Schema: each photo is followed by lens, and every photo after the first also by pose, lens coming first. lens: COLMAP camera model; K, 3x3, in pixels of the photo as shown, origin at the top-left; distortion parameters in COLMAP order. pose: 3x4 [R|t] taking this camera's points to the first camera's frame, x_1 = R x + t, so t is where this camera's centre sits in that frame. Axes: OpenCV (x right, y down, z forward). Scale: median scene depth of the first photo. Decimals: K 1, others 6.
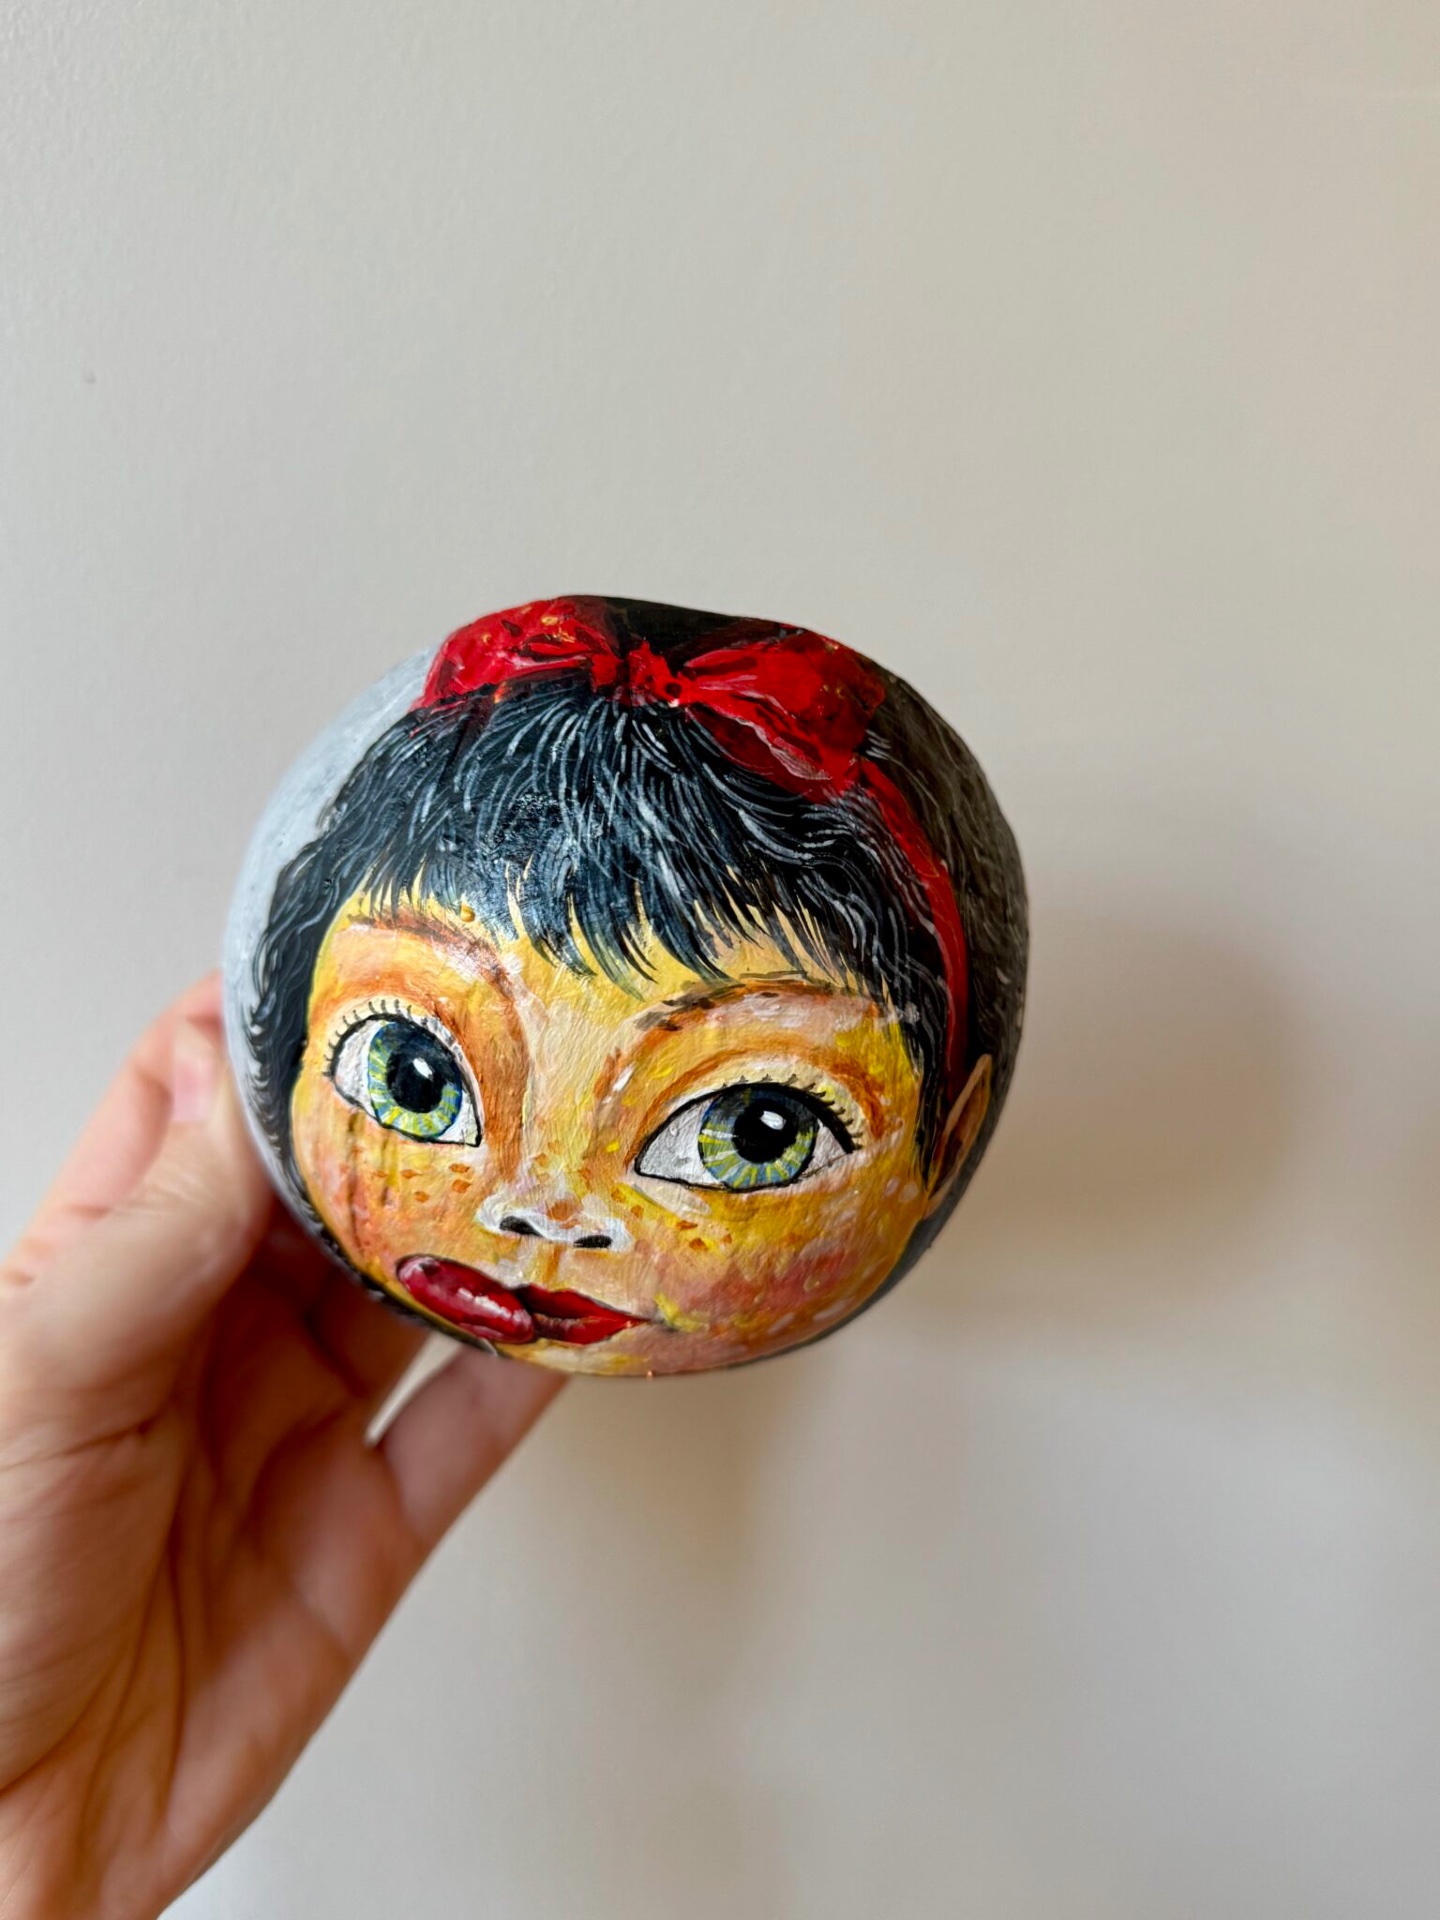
lens RADIAL K [[1681.7, 0, 720.0], [0, 1681.7, 960.0], [0, 0, 1]] dist [0.117200, -0.005190]
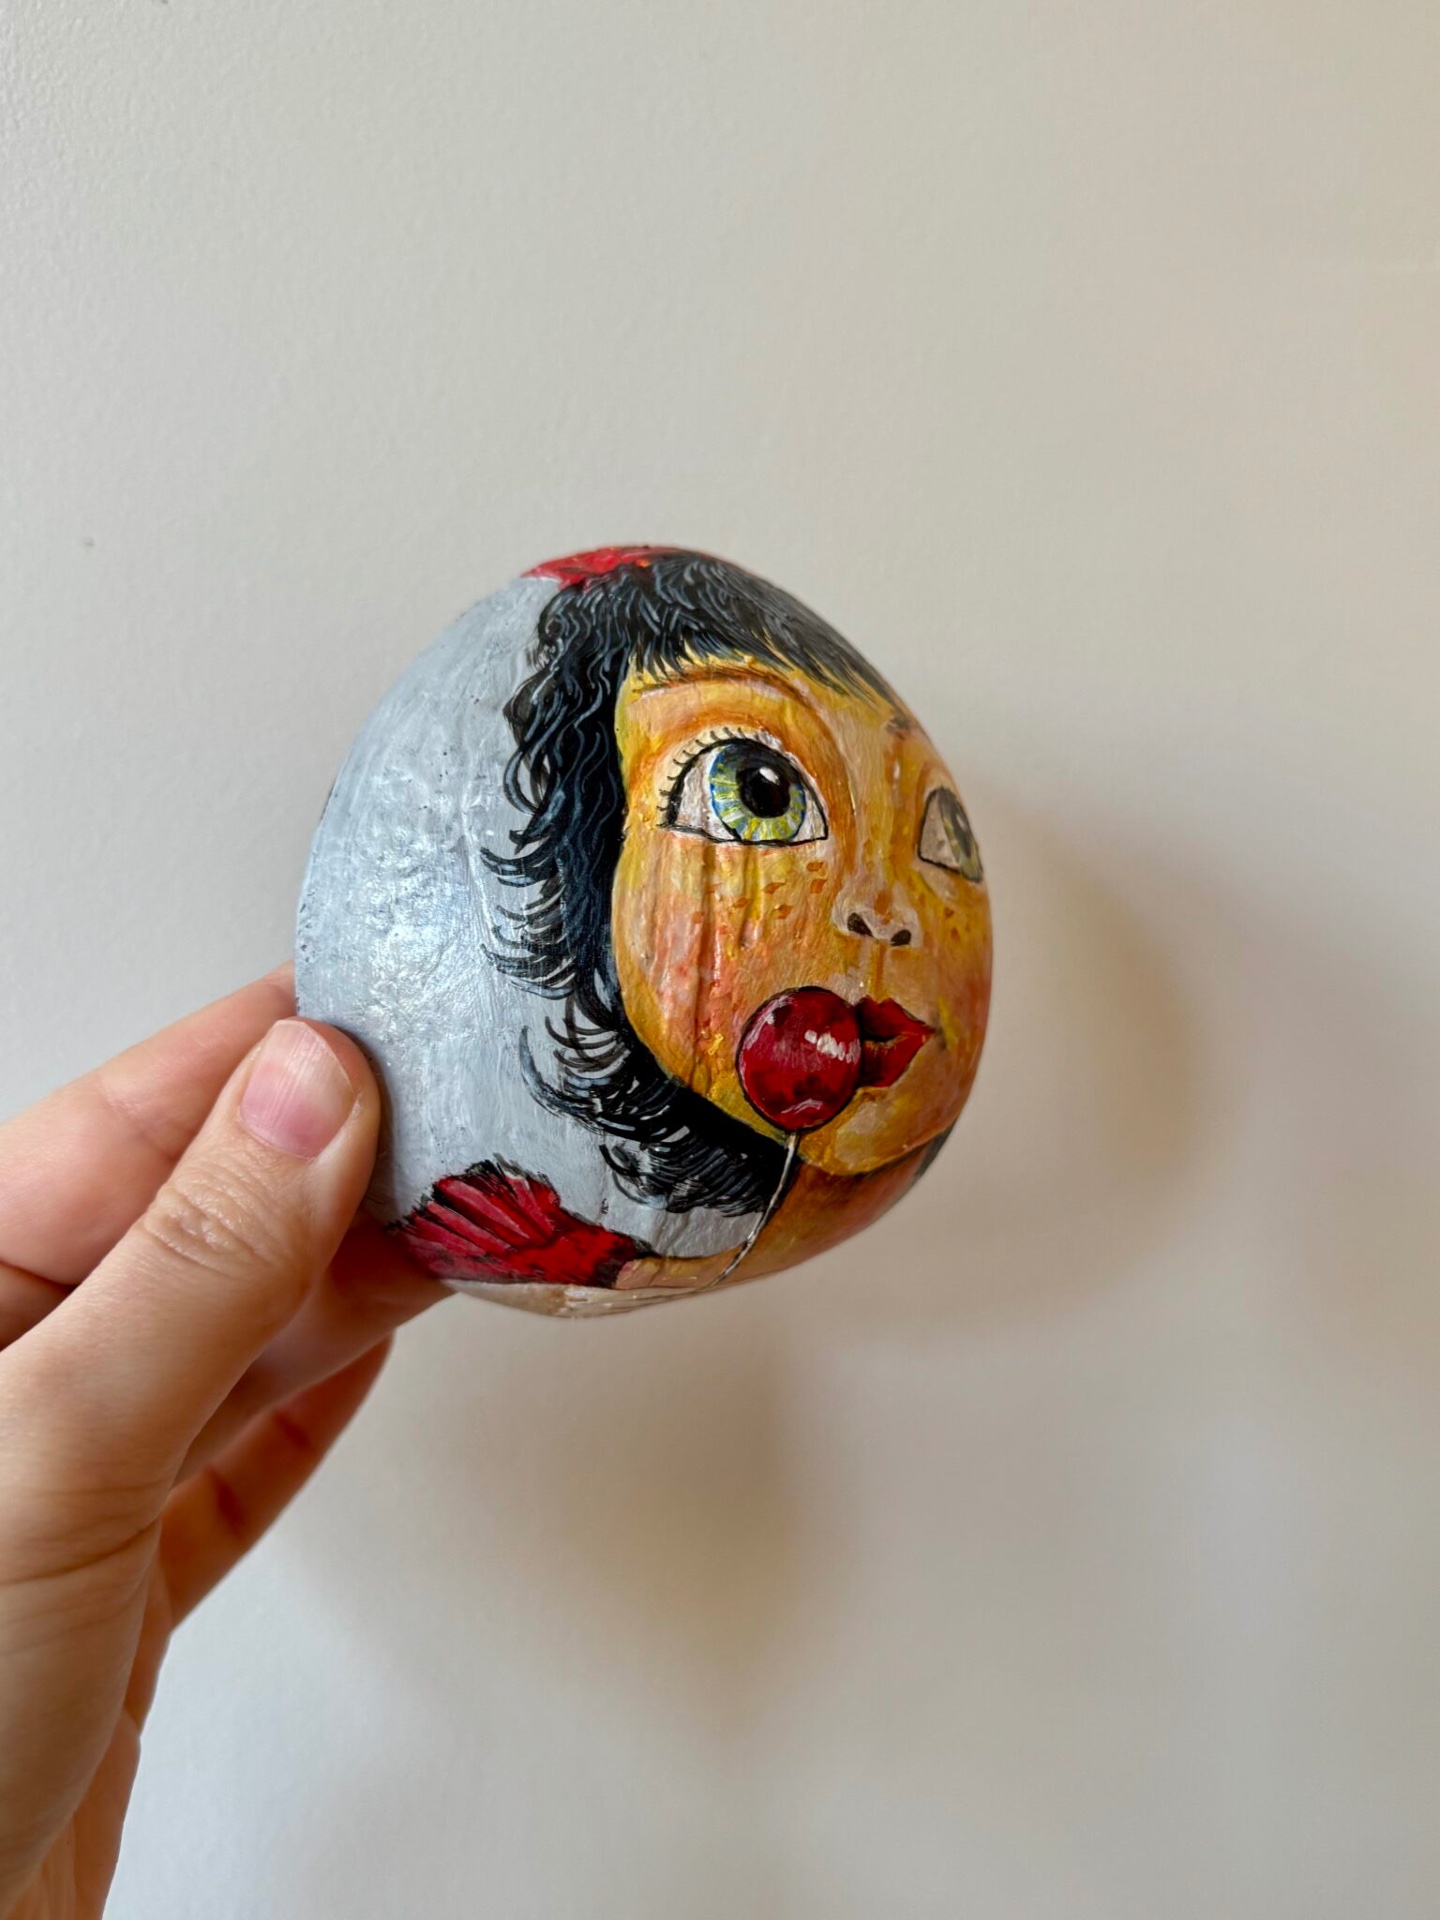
lens RADIAL K [[1681.7, 0, 720.0], [0, 1681.7, 960.0], [0, 0, 1]] dist [0.117200, -0.005190]
pose [[0.616689, 0.001759, 0.787205, -1.054764], [0.487701, 0.784114, -0.383813, 0.562019], [-0.617934, 0.620614, 0.482697, 0.554342]]
